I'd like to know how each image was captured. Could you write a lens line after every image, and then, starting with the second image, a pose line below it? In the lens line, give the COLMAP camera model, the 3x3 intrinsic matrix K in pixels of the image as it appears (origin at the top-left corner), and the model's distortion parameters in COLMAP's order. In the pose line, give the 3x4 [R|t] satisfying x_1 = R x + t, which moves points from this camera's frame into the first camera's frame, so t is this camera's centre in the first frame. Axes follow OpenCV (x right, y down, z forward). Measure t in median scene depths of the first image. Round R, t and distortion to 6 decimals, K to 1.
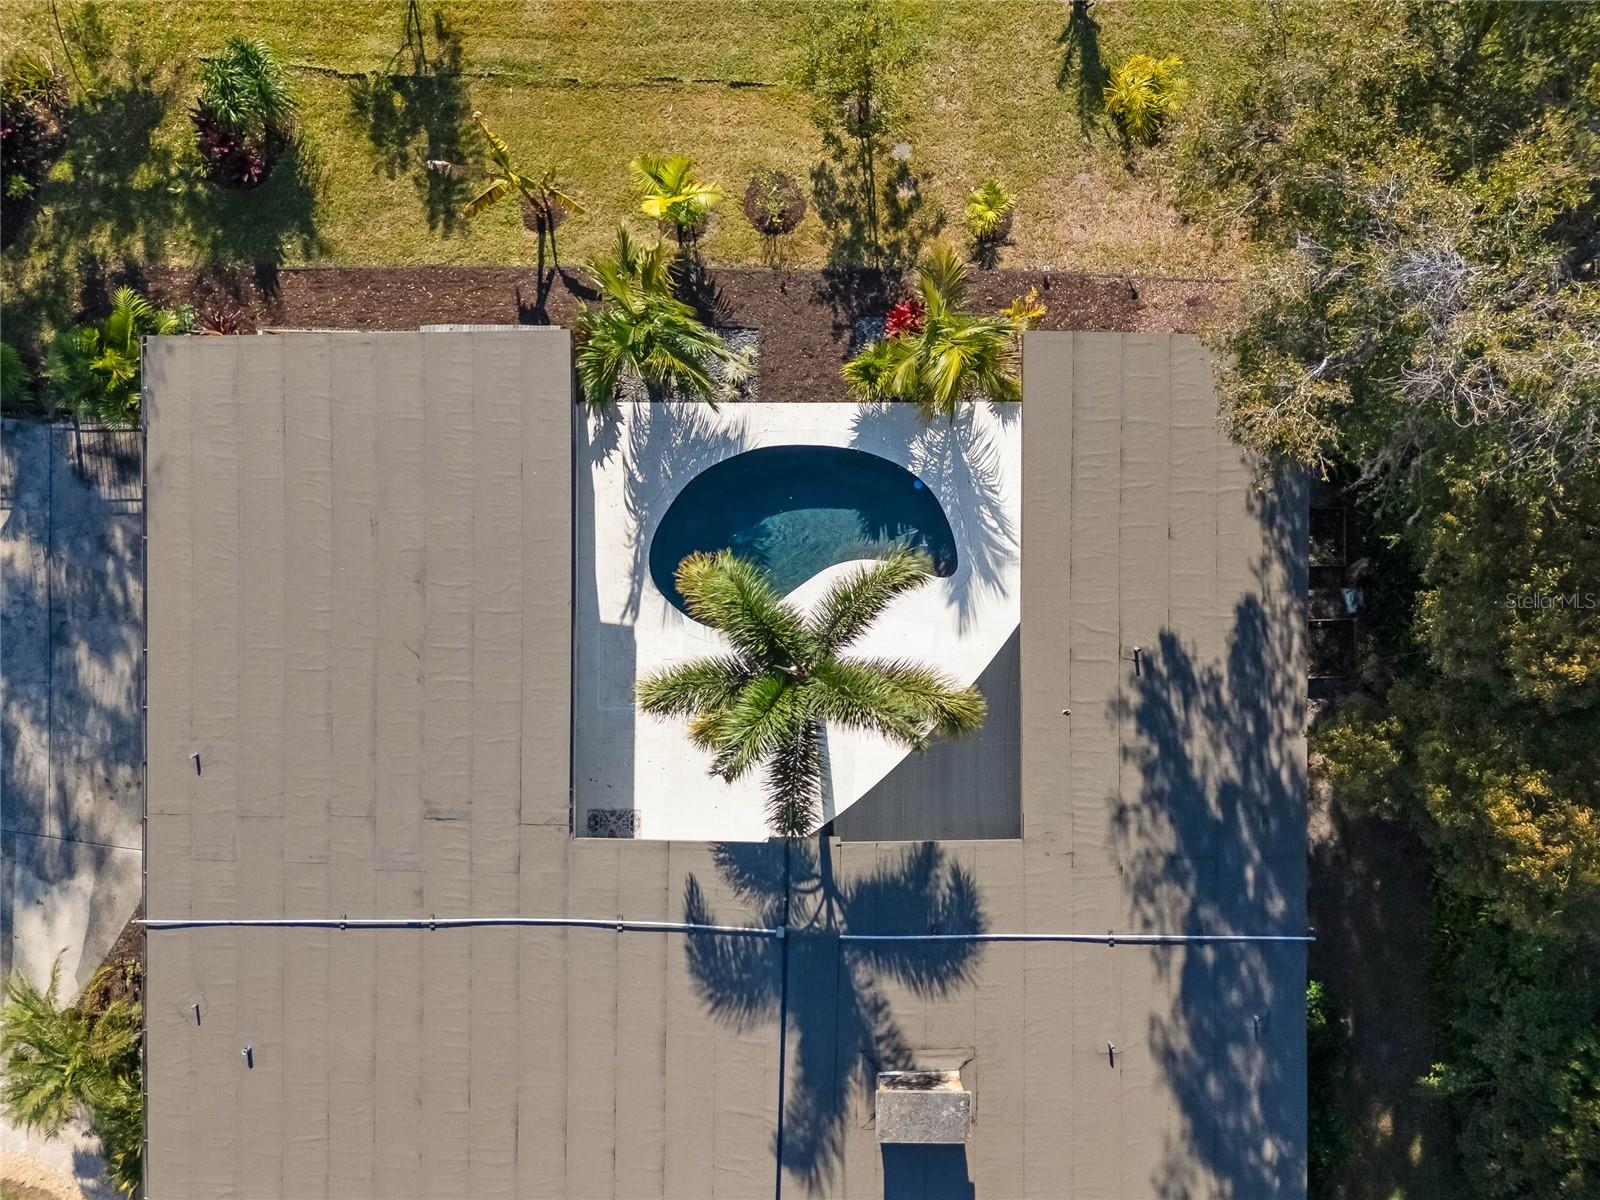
lens RADIAL K [[1162.6, 0, 800.0], [0, 1162.6, 600.0], [0, 0, 1]] dist [0.068376, -0.073981]
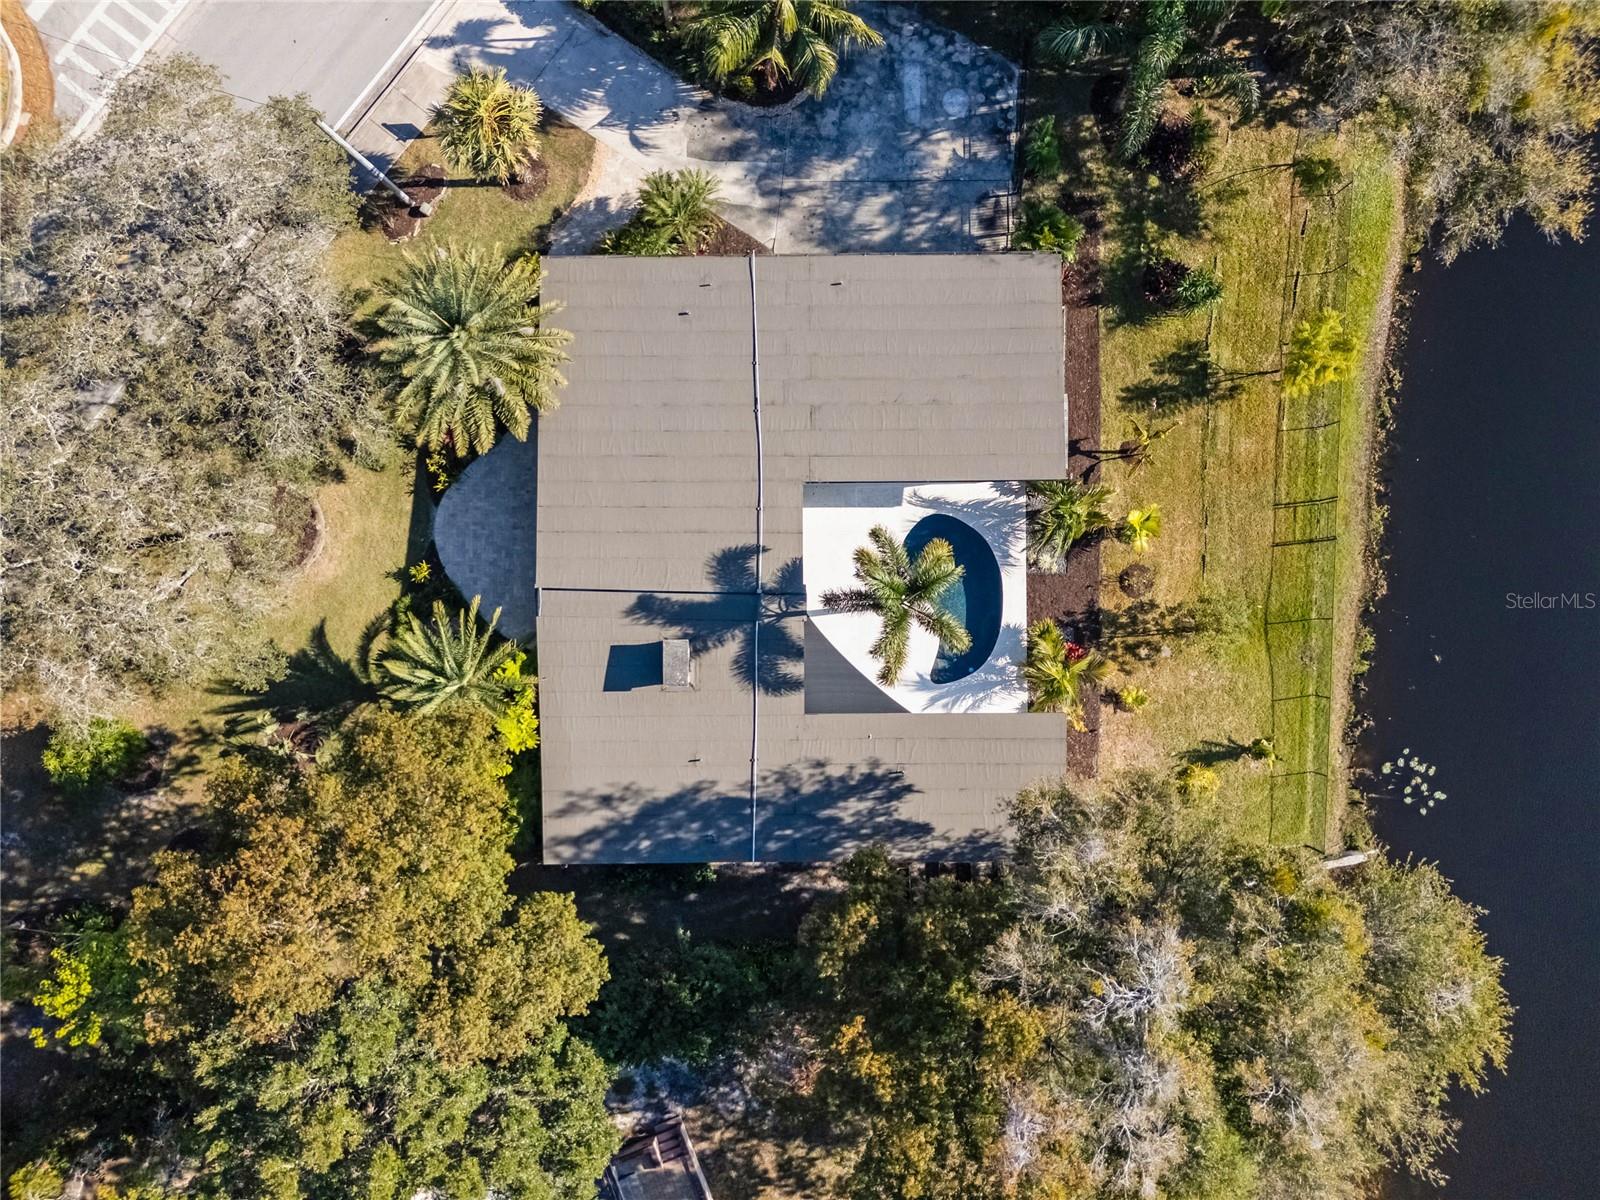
lens RADIAL K [[1226.9, 0, 806.1], [0, 1226.9, 576.3], [0, 0, 1]] dist [0.107216, -0.170184]
pose [[0.008632, 0.999896, 0.011561, -0.057356], [-0.999815, 0.008828, -0.017064, 0.209624], [-0.017164, -0.011411, 0.999788, -0.924142]]
